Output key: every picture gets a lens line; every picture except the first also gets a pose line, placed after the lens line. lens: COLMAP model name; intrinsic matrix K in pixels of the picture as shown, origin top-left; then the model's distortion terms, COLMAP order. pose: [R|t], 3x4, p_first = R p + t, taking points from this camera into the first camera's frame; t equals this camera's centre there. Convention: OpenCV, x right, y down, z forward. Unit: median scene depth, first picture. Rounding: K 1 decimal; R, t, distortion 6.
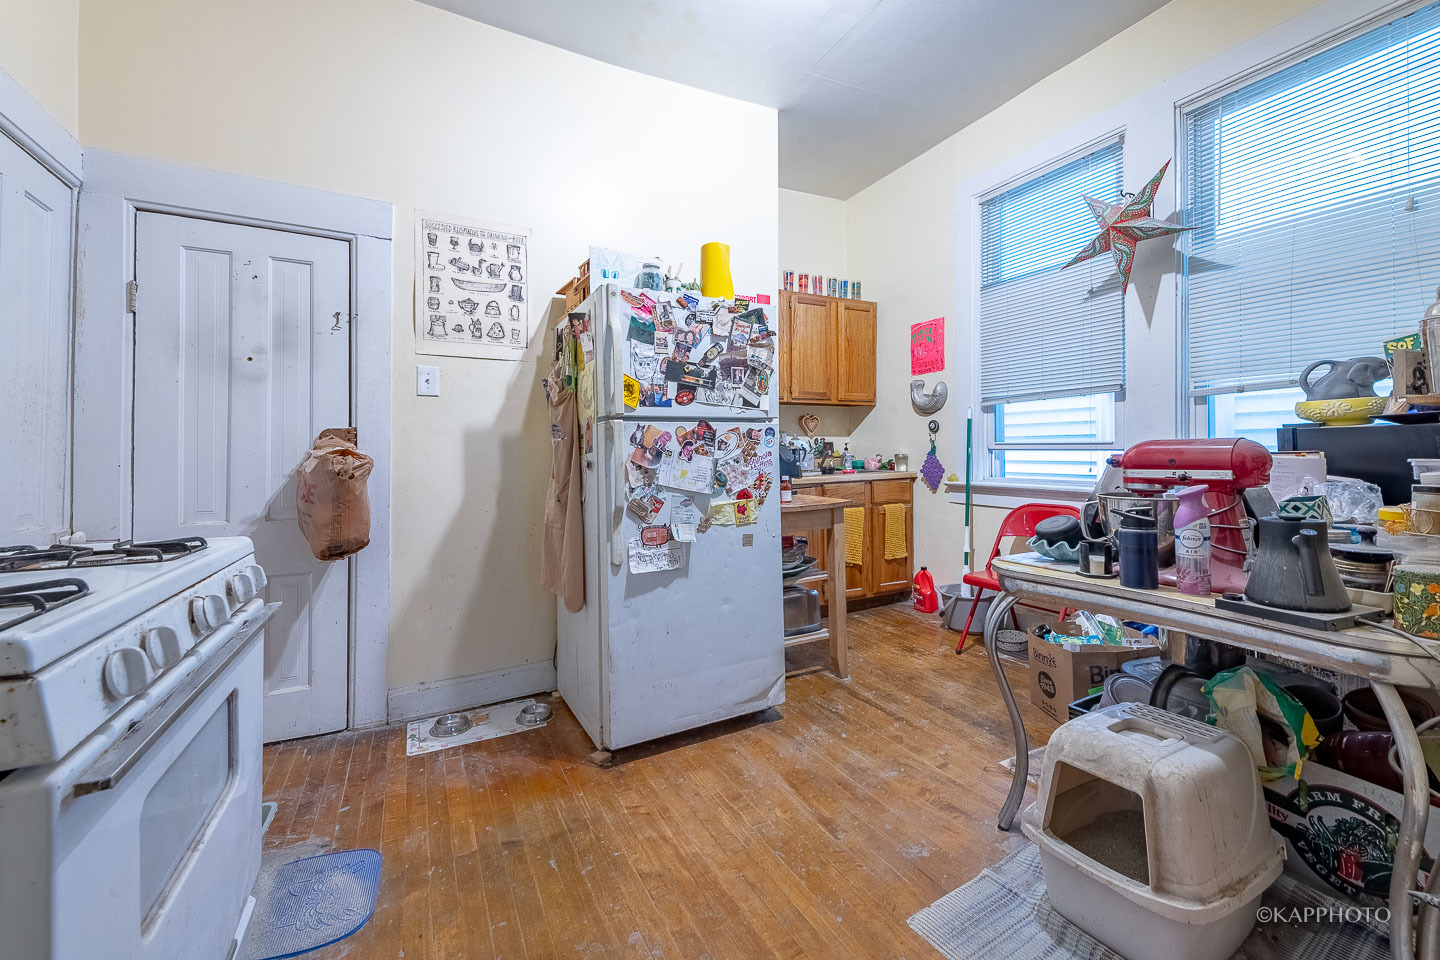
lens RADIAL K [[575.8, 0, 742.0], [0, 575.8, 466.4], [0, 0, 1]] dist [0.000939, -0.000220]
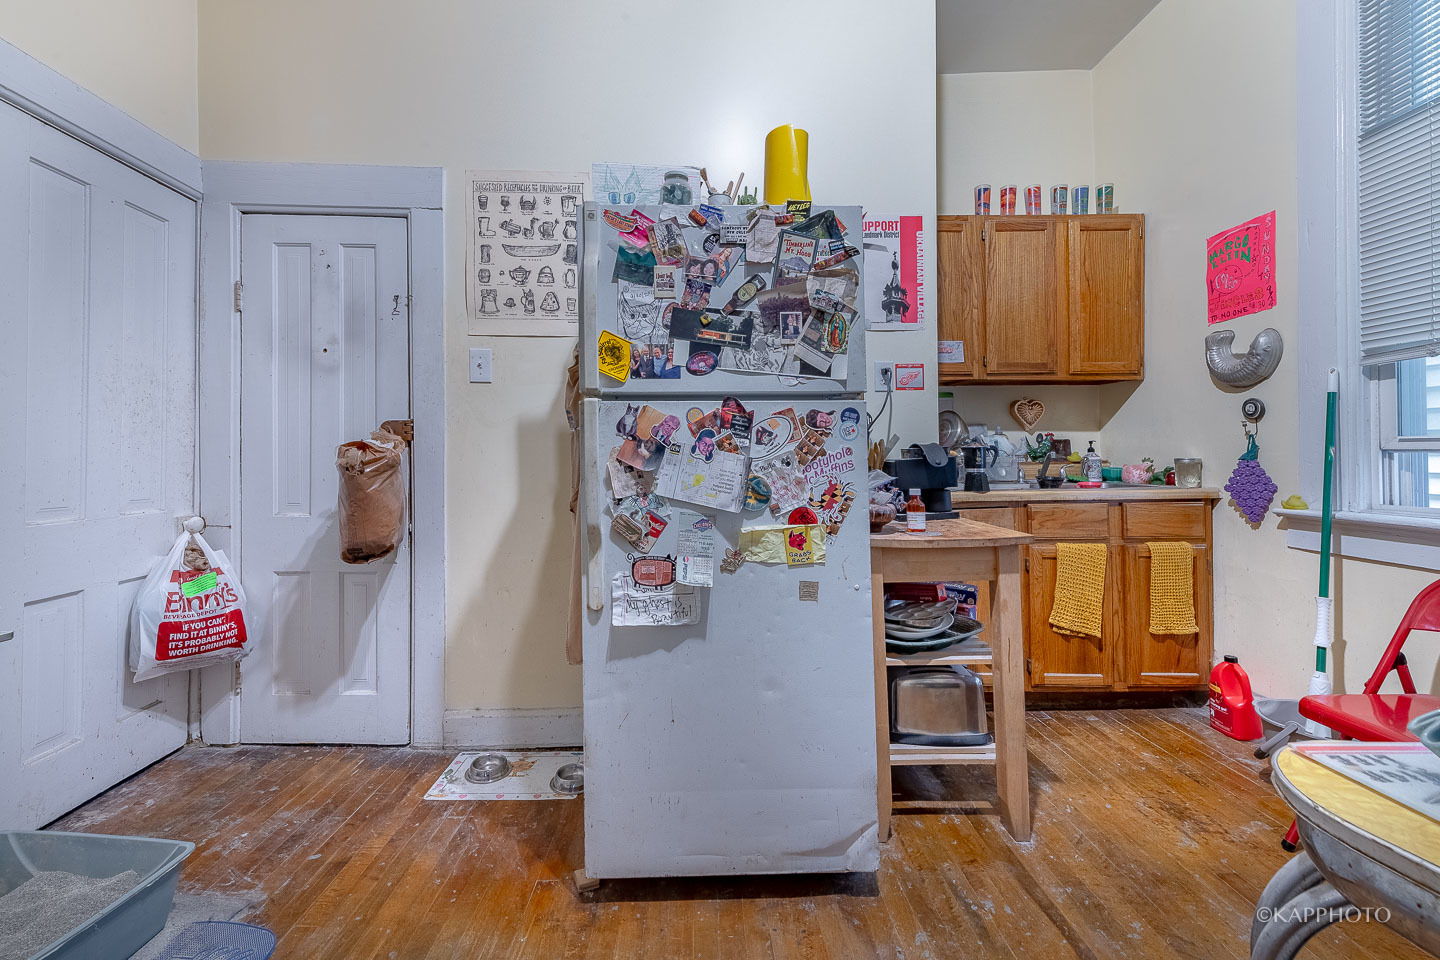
lens RADIAL K [[605.7, 0, 720.1], [0, 605.7, 458.8], [0, 0, 1]] dist [0.011076, -0.006158]
pose [[0.893079, 0.013700, -0.449692, 0.192374], [-0.022535, 0.999644, -0.014300, -0.001820], [0.449336, 0.022905, 0.893069, 0.334692]]
